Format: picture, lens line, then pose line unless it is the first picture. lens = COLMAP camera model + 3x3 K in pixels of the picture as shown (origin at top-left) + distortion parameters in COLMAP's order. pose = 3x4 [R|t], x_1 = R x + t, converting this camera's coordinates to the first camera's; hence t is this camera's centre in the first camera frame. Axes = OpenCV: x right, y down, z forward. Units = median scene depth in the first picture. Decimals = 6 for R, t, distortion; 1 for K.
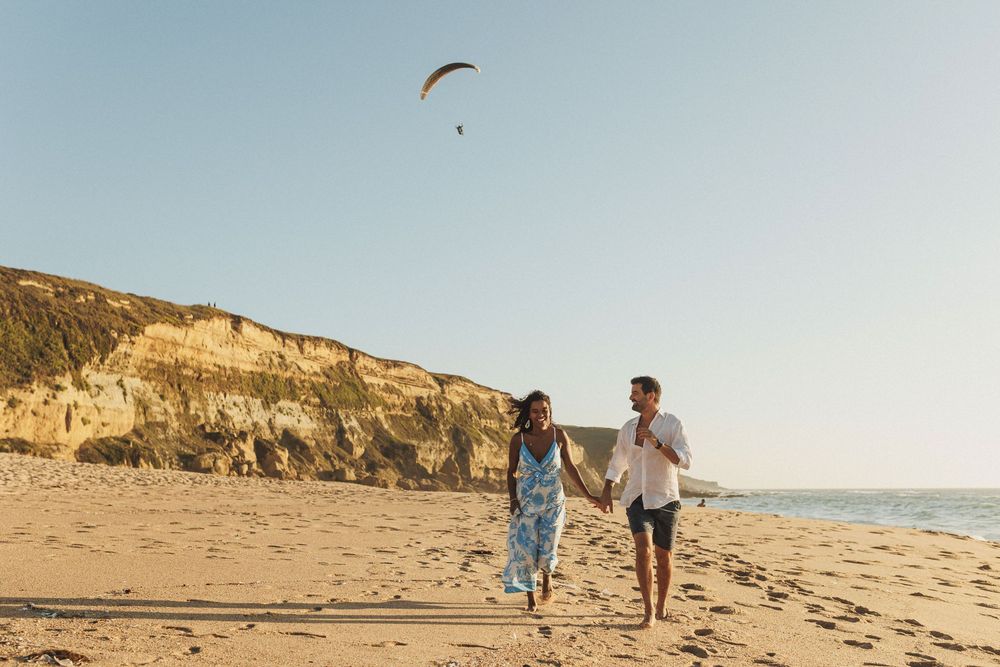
lens RADIAL K [[1068.9, 0, 470.3], [0, 1068.9, 333.3], [0, 0, 1]] dist [-0.001518, -0.004216]
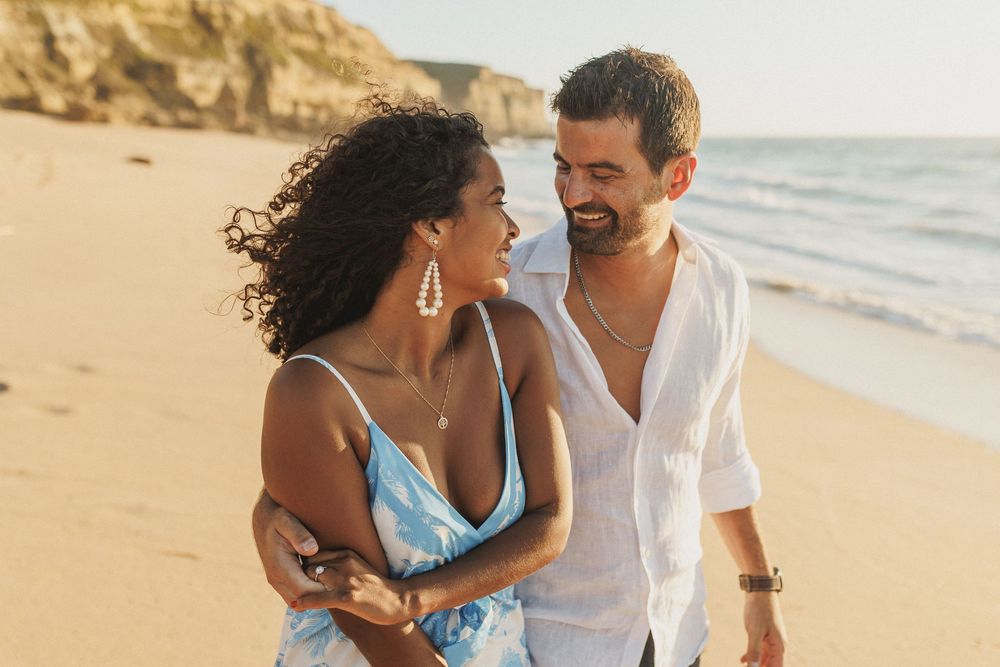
lens RADIAL K [[1068.9, 0, 470.3], [0, 1068.9, 333.3], [0, 0, 1]] dist [-0.001518, -0.004216]
pose [[0.992560, -0.024229, 0.119320, 0.045034], [-0.015305, 0.947398, 0.319690, 0.039999], [-0.120789, -0.319138, 0.939979, 0.231801]]
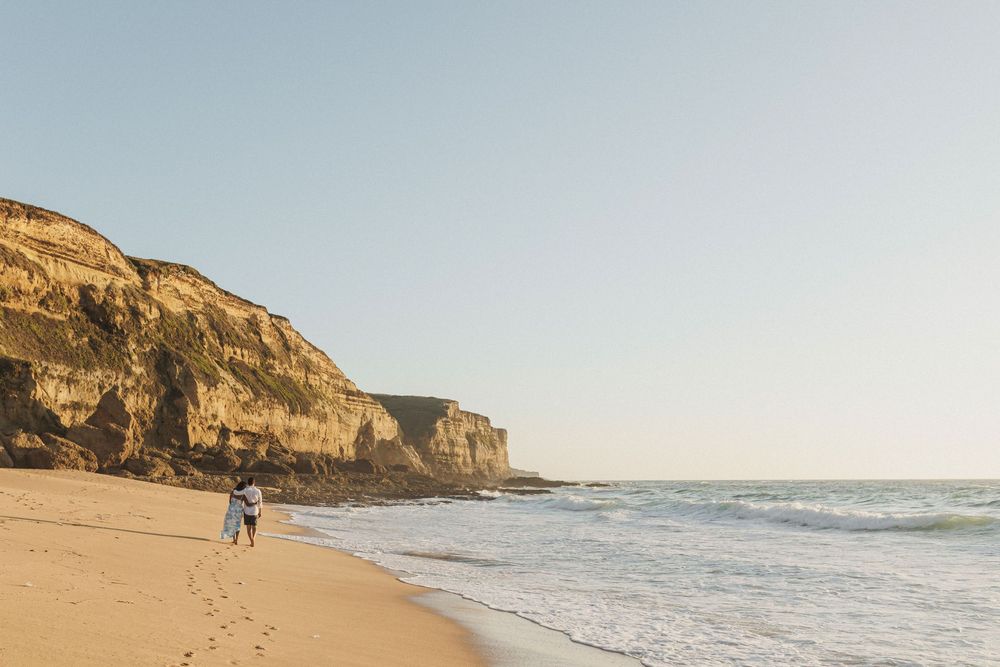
lens RADIAL K [[1068.9, 0, 470.3], [0, 1068.9, 333.3], [0, 0, 1]] dist [-0.001518, -0.004216]
pose [[0.984479, 0.025530, 0.173634, 0.043854], [-0.026733, 0.999632, 0.004593, 0.074415], [-0.173453, -0.009163, 0.984800, 0.462857]]
